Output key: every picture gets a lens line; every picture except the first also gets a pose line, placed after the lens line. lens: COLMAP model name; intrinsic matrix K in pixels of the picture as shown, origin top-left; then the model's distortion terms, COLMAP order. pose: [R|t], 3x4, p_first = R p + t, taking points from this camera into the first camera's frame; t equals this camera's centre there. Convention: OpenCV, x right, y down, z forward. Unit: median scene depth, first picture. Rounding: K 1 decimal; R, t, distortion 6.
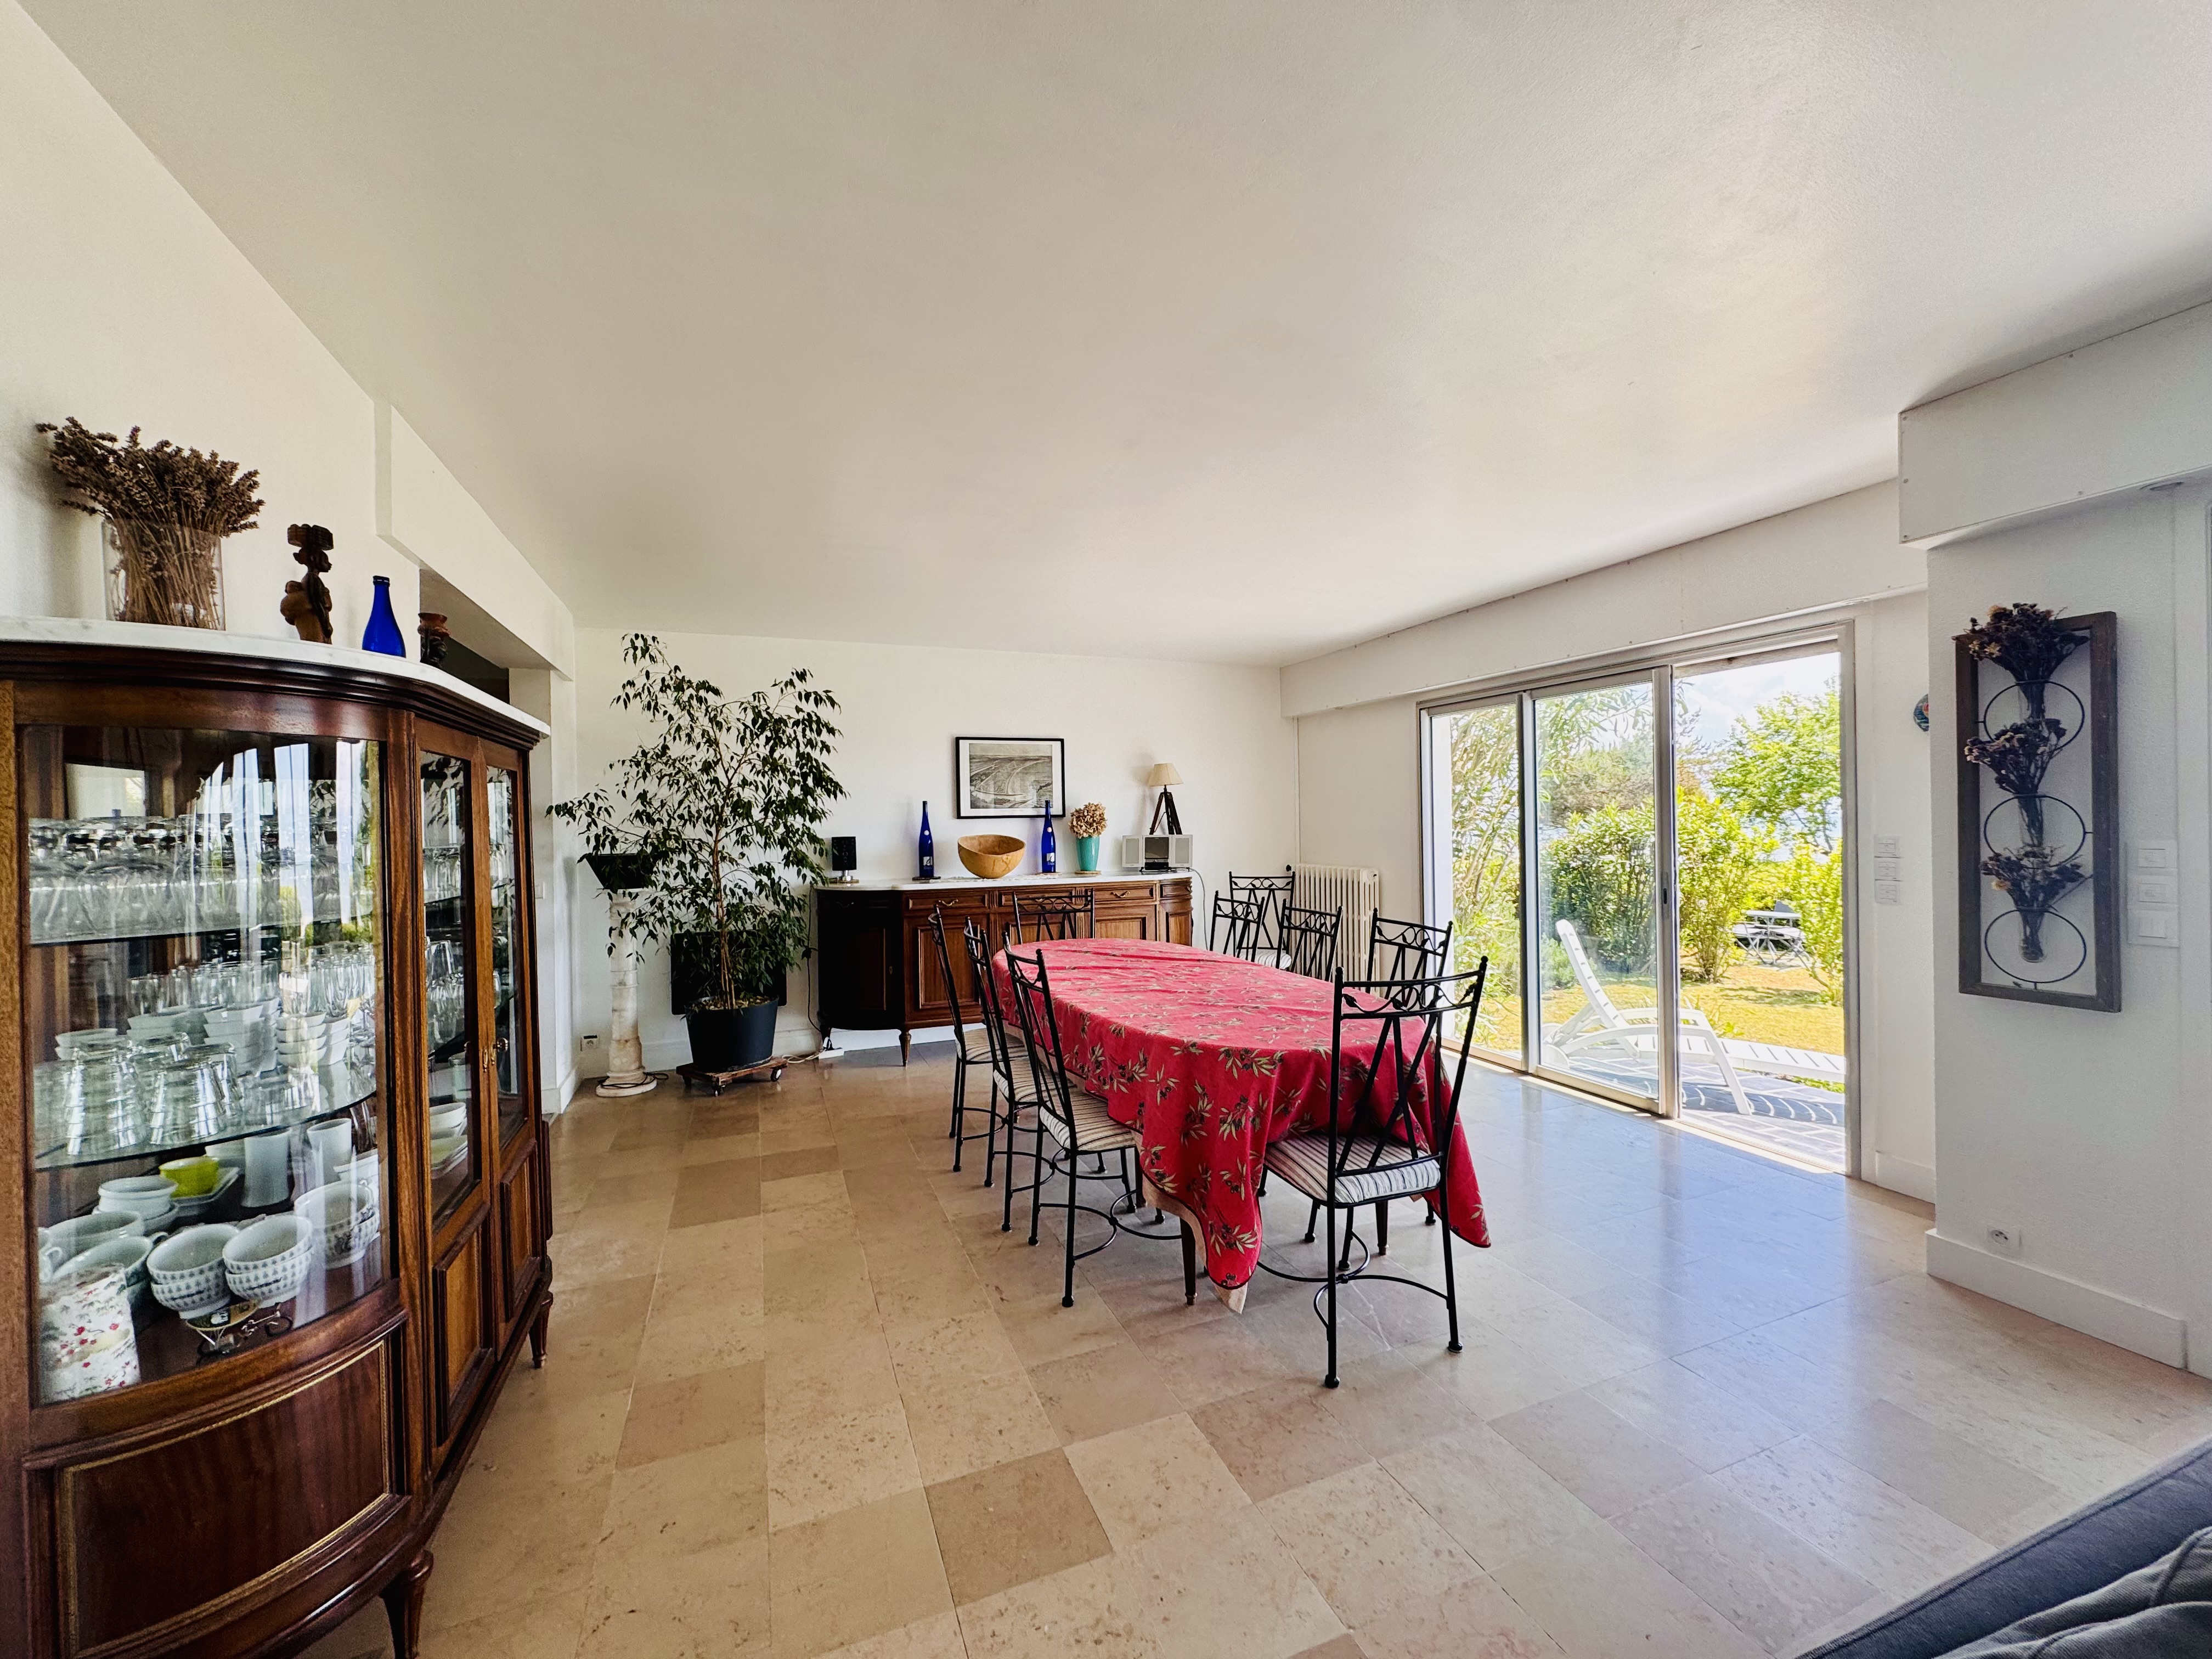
lens RADIAL K [[885.4, 0, 1079.1], [0, 885.4, 824.2], [0, 0, 1]] dist [-0.004443, 0.001791]
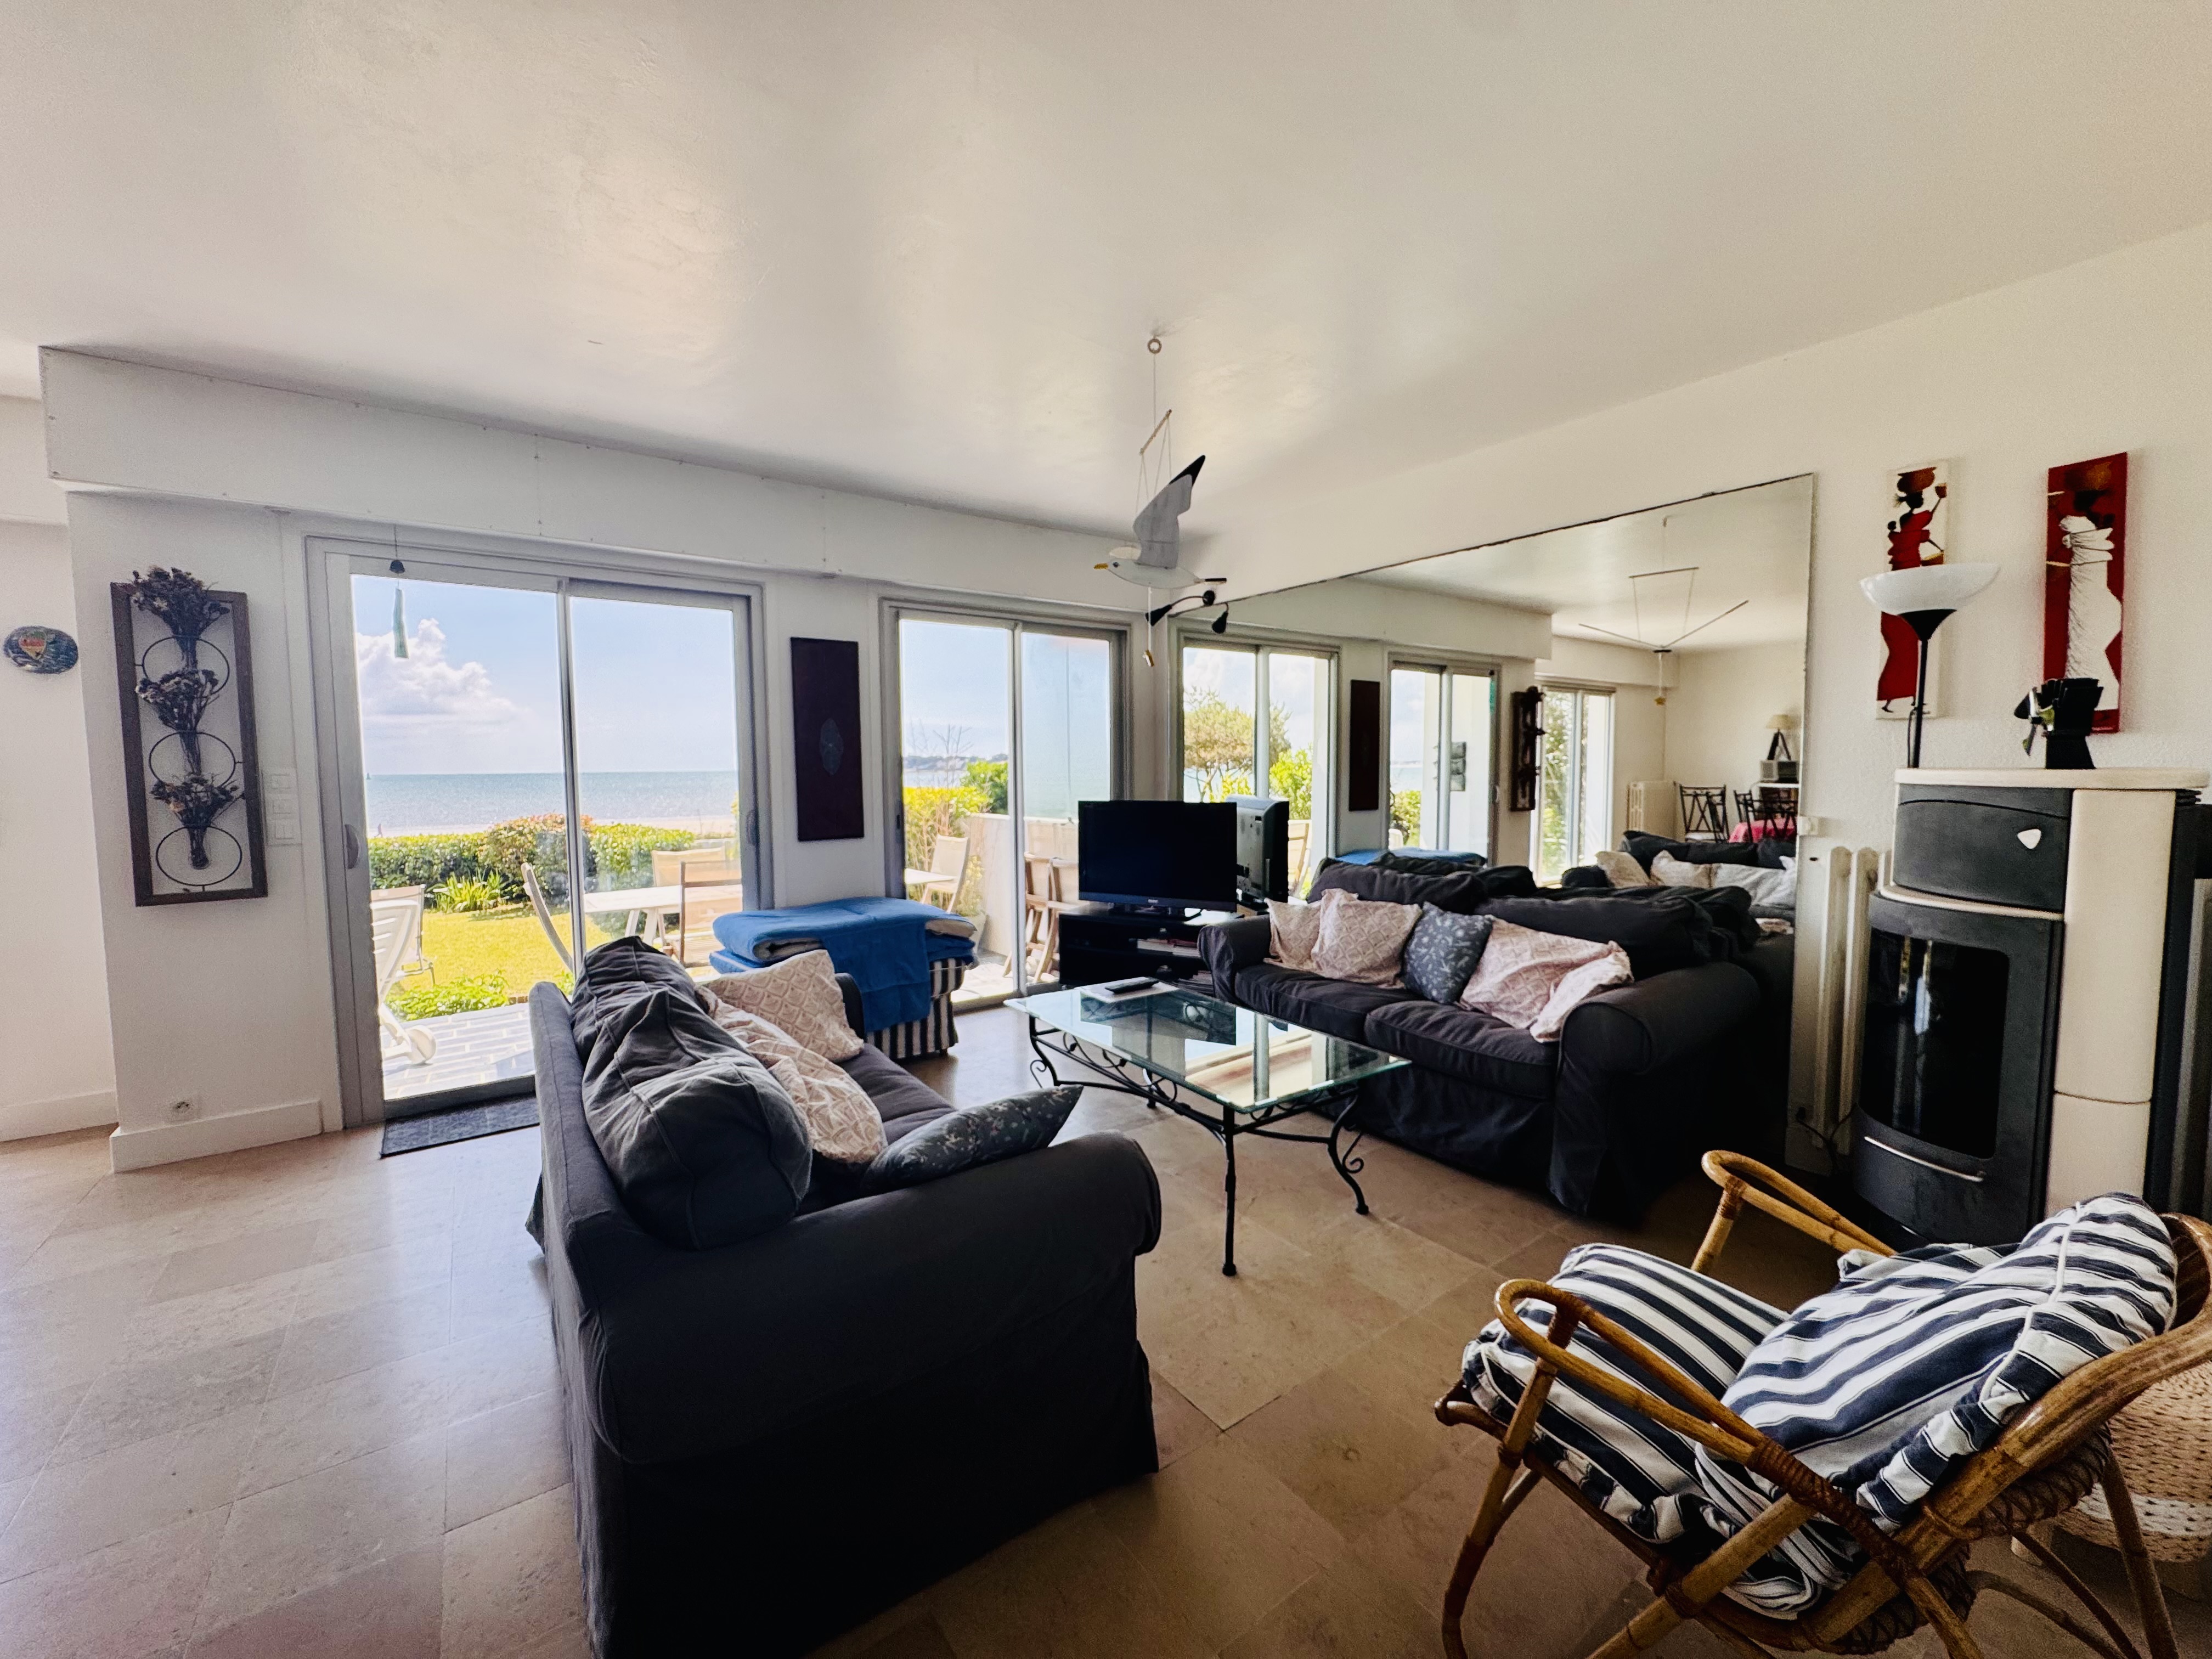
lens RADIAL K [[885.4, 0, 1116.3], [0, 885.4, 823.9], [0, 0, 1]] dist [-0.004443, 0.001791]
pose [[-0.275961, -0.045998, 0.960068, -0.243832], [0.014130, 0.998552, 0.051903, 0.027167], [-0.961065, 0.027889, -0.274911, 0.066980]]
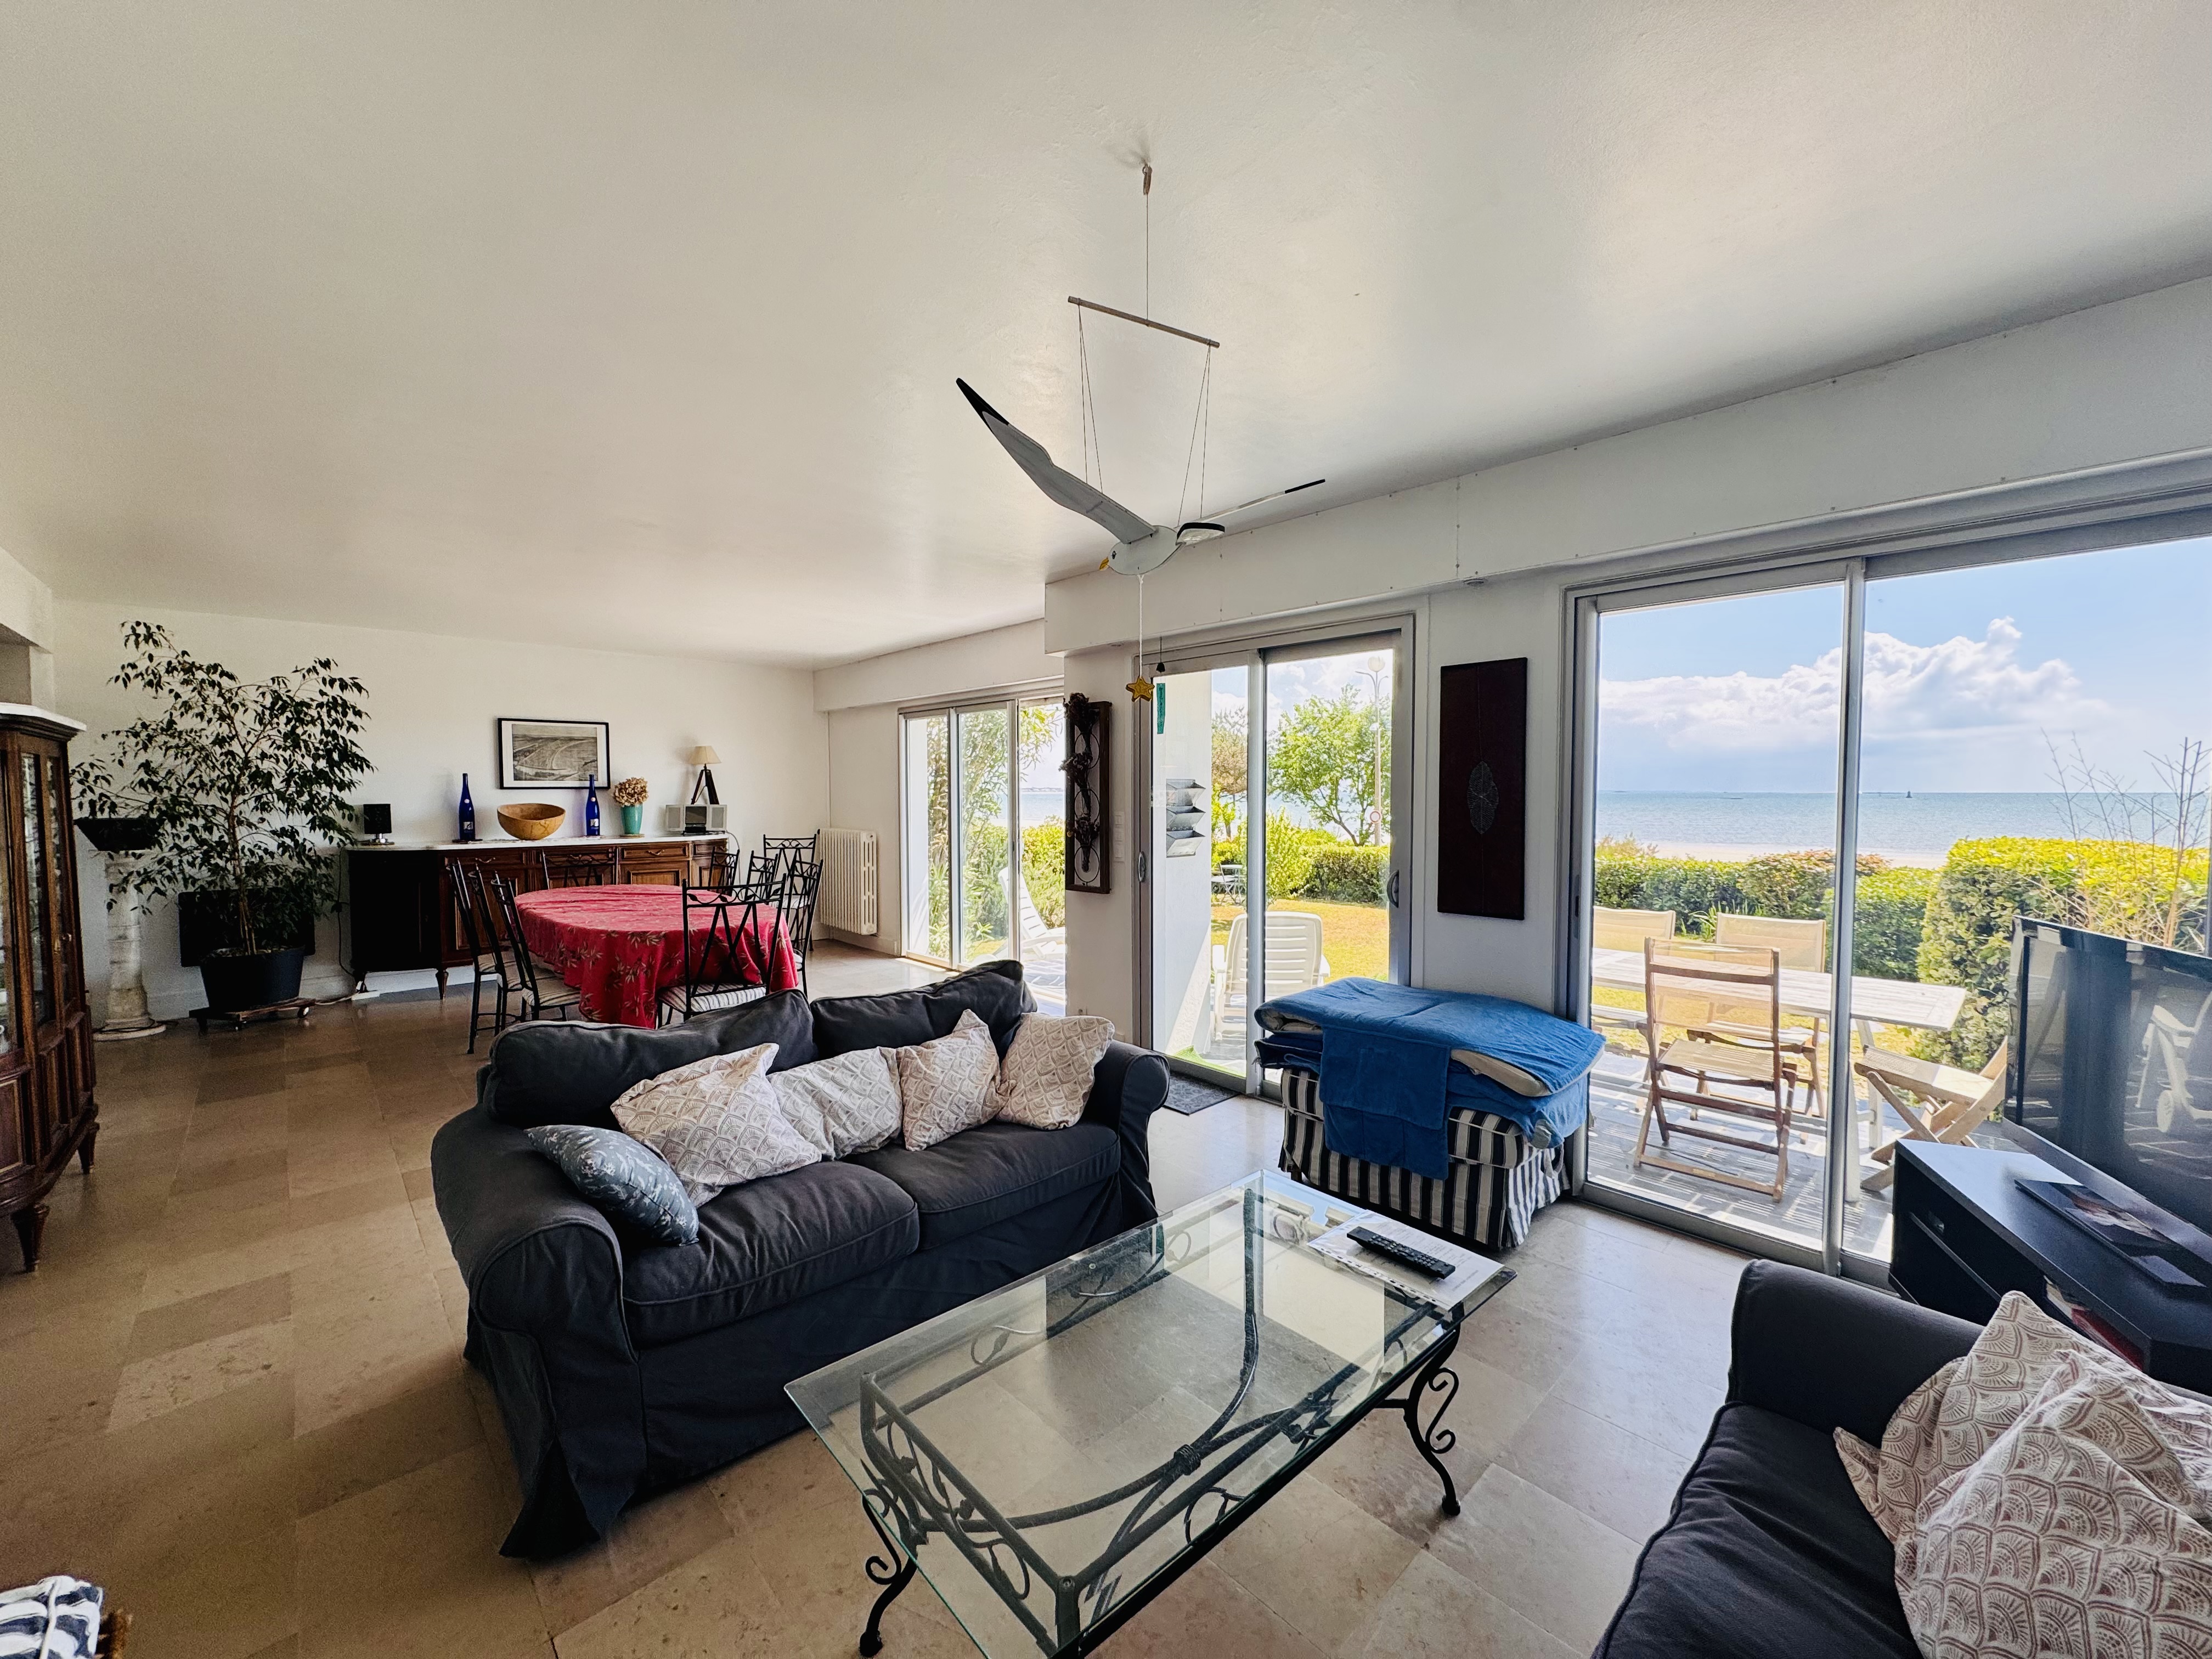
lens RADIAL K [[885.4, 0, 1091.6], [0, 885.4, 825.5], [0, 0, 1]] dist [-0.004443, 0.001791]
pose [[0.924539, -0.000765, 0.381087, 0.182475], [-0.012840, 0.999368, 0.033157, -0.009194], [-0.380872, -0.035548, 0.923944, -0.482643]]
